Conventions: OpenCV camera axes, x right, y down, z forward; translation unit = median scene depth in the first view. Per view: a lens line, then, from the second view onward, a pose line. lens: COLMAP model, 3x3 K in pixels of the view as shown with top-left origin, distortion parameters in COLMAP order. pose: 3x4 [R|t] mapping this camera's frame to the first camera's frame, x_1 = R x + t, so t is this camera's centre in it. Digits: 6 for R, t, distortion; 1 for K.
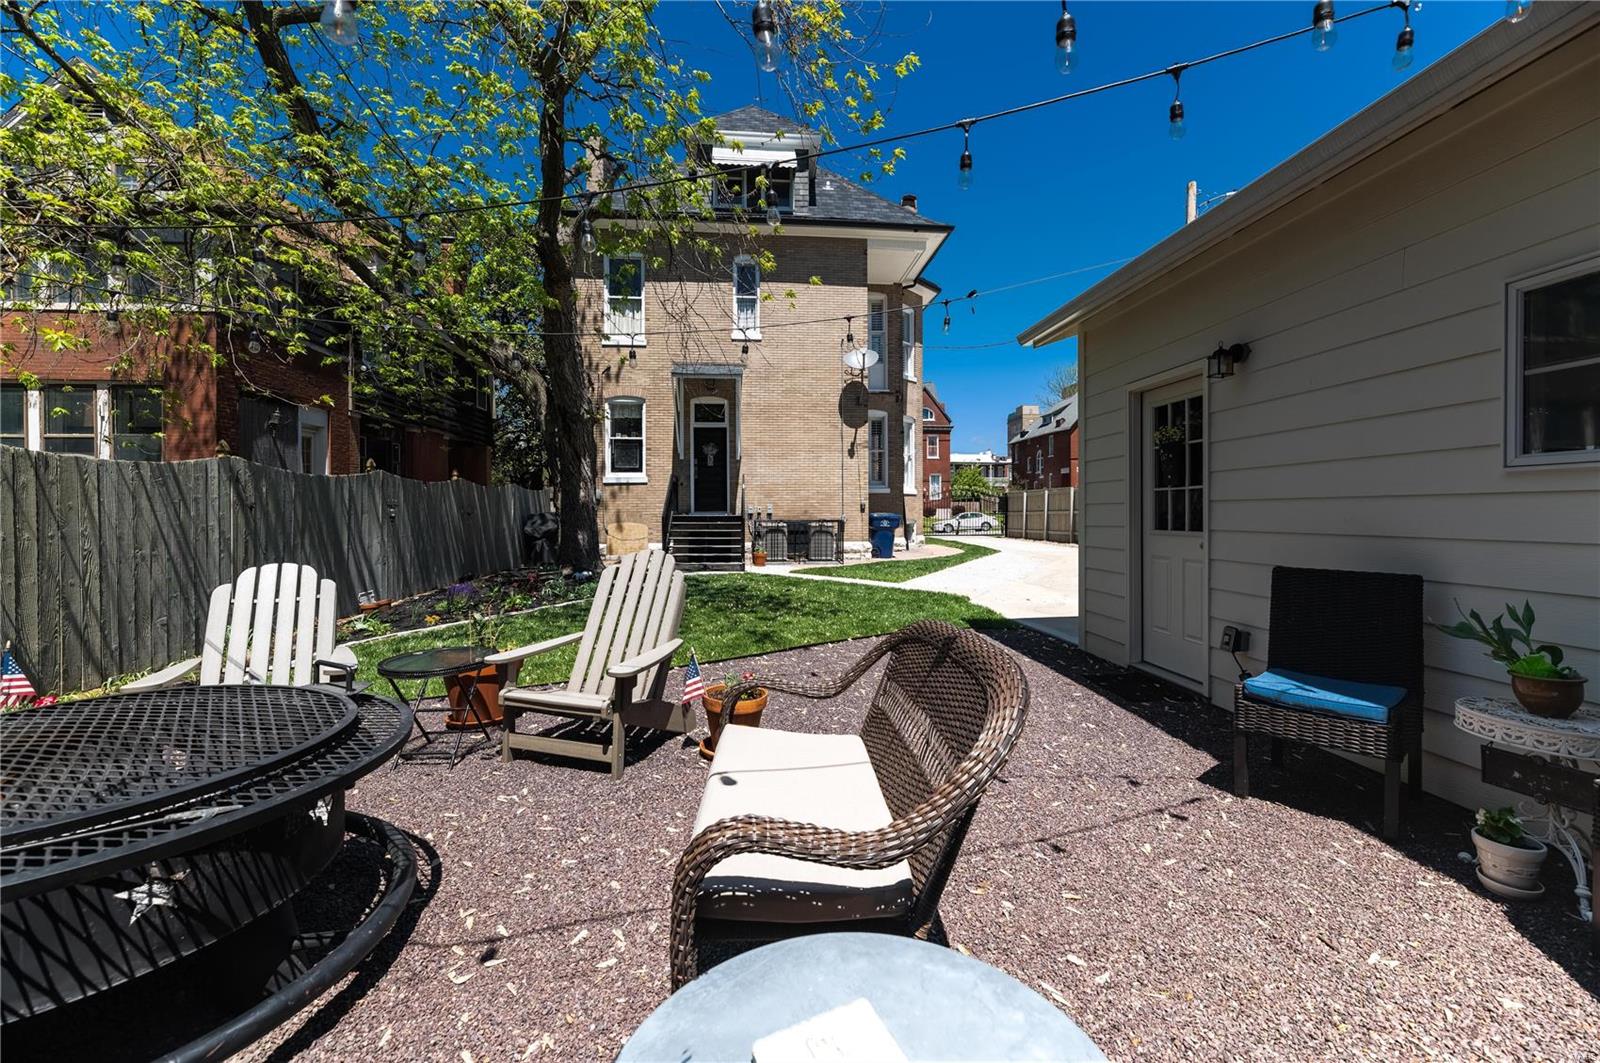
lens RADIAL K [[660.3, 0, 800.0], [0, 660.3, 531.5], [0, 0, 1]] dist [0.000343, 0.000039]
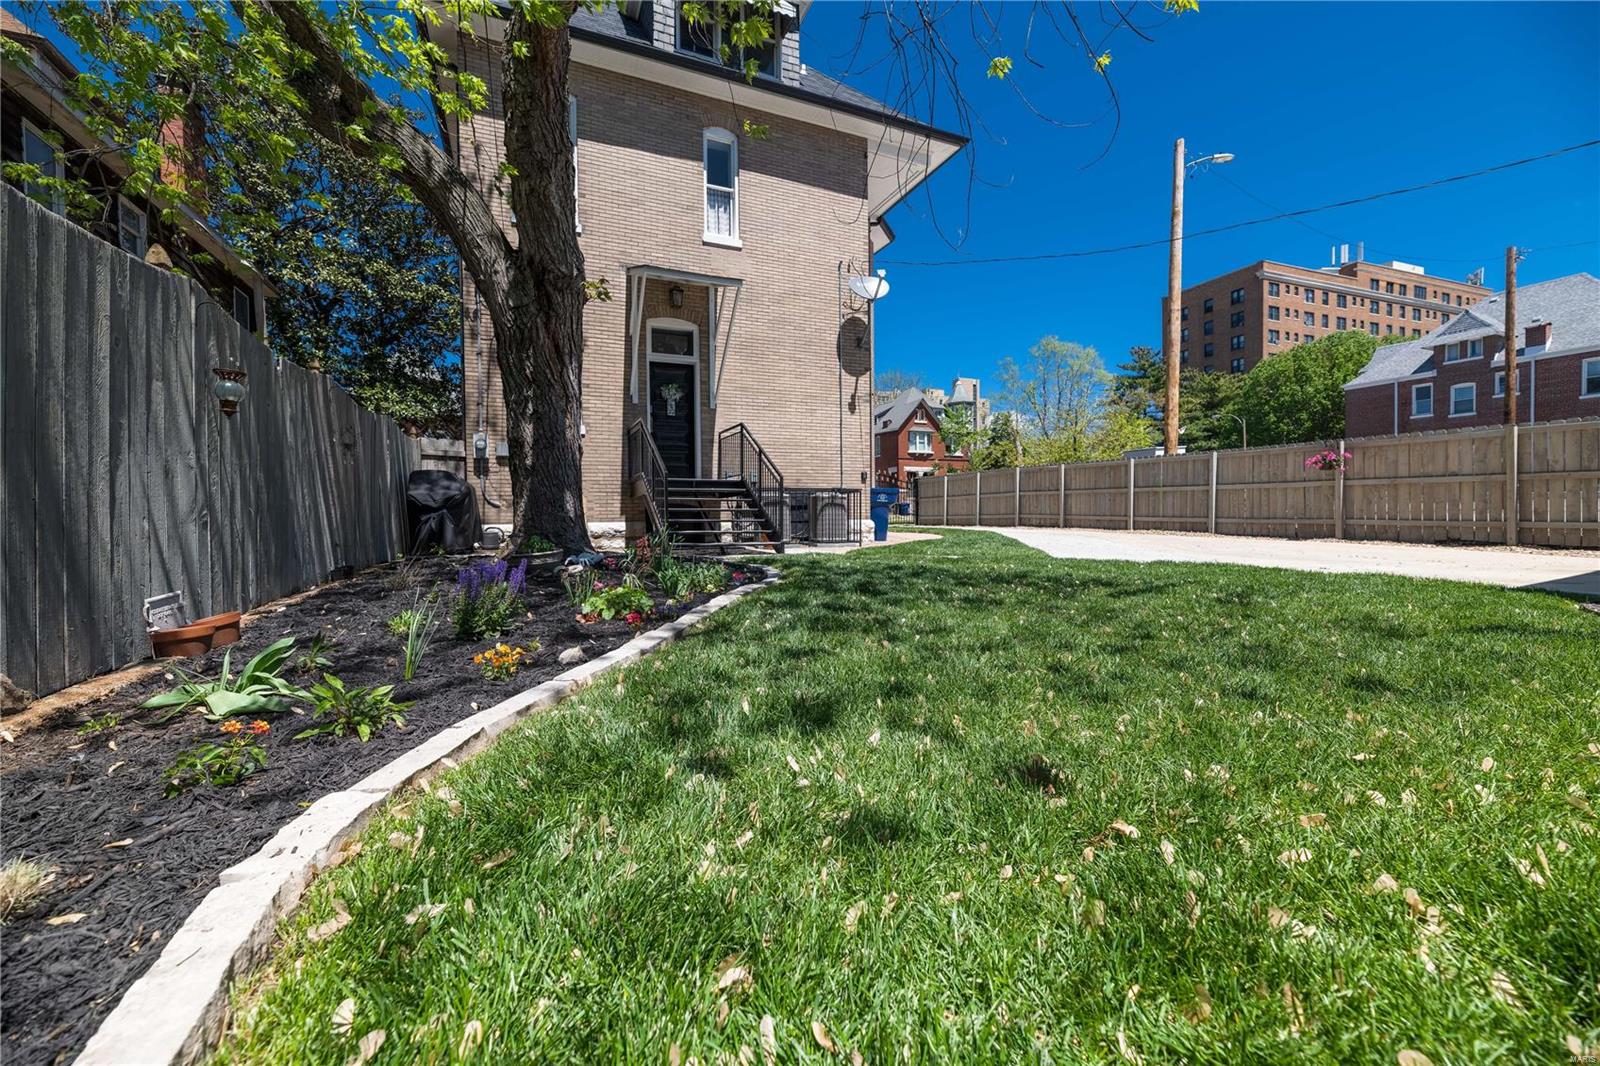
lens RADIAL K [[644.6, 0, 800.0], [0, 644.6, 533.0], [0, 0, 1]] dist [0.013009, -0.000016]
pose [[0.951679, -0.010058, 0.306930, -0.221225], [0.010844, 0.999941, -0.000857, 0.031645], [-0.306904, 0.004144, 0.951732, 0.285198]]
